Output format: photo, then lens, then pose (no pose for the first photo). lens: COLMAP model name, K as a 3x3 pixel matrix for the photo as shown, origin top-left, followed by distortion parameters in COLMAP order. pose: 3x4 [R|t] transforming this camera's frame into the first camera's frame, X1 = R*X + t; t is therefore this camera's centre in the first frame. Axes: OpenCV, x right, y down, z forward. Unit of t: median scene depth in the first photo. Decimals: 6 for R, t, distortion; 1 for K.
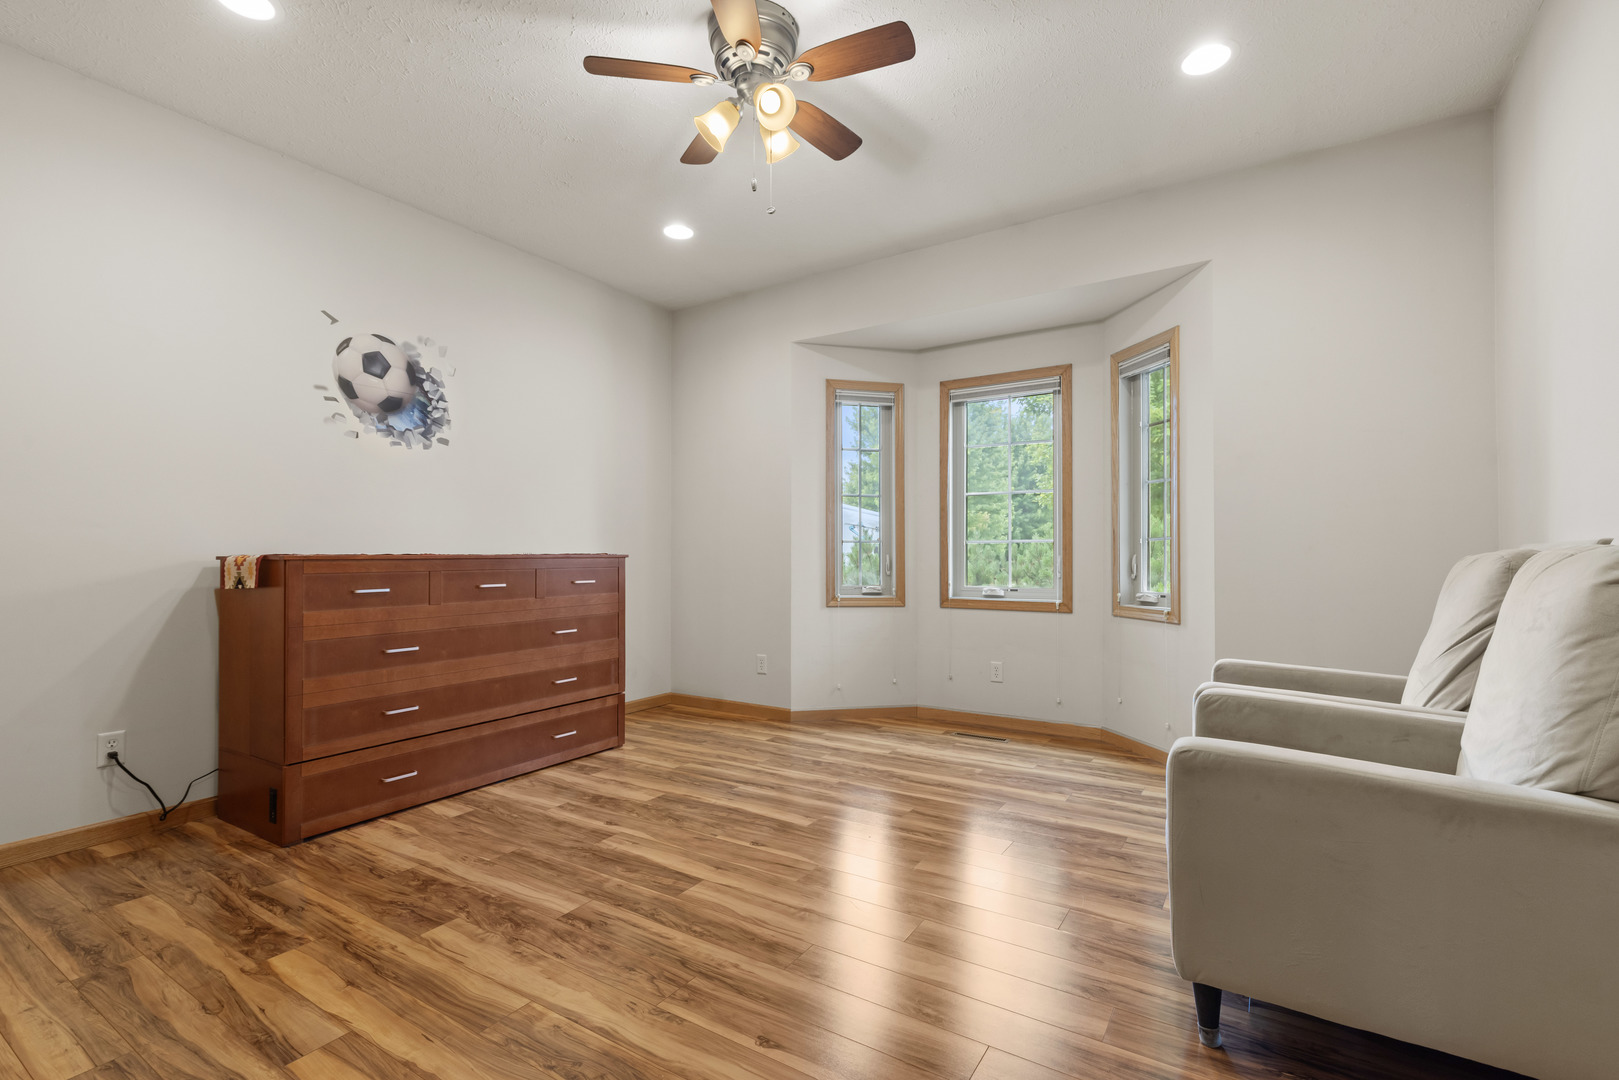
lens RADIAL K [[730.7, 0, 813.1], [0, 730.7, 542.5], [0, 0, 1]] dist [0.004576, -0.000390]
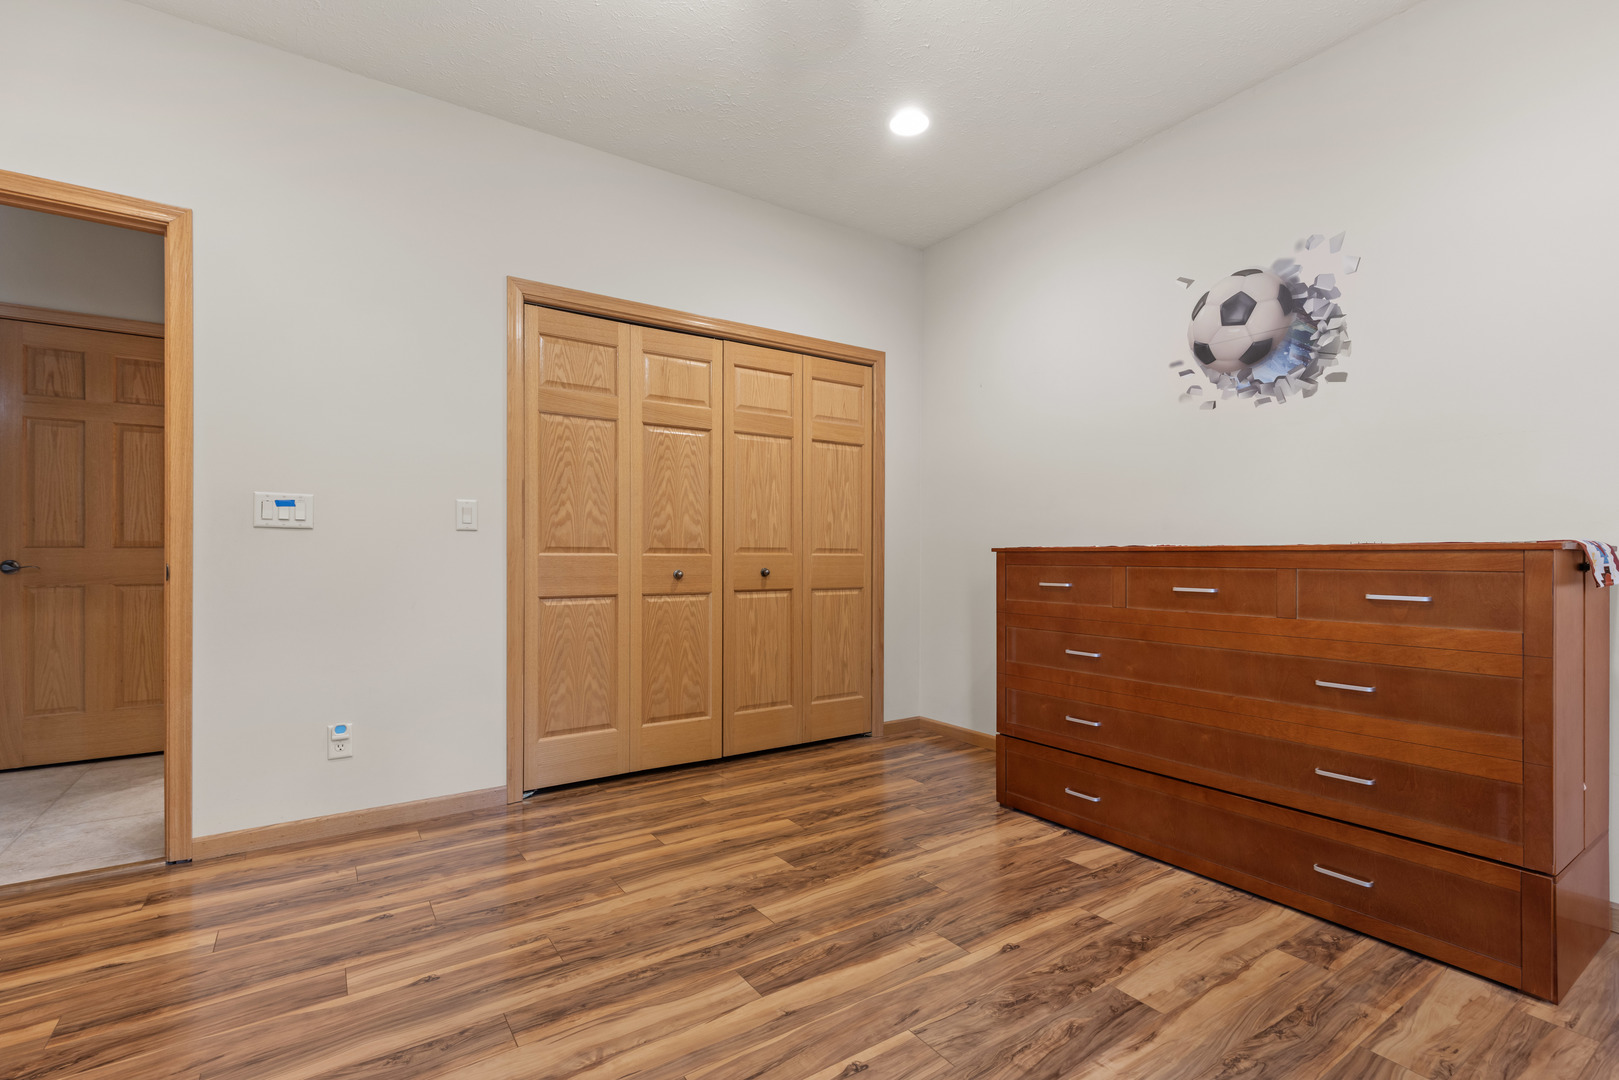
lens RADIAL K [[730.7, 0, 807.1], [0, 730.7, 551.8], [0, 0, 1]] dist [0.004576, -0.000390]
pose [[-0.392360, 0.001489, -0.919810, 0.345512], [0.017489, 0.999830, -0.005841, 0.019706], [0.919645, -0.018379, -0.392320, 0.927437]]
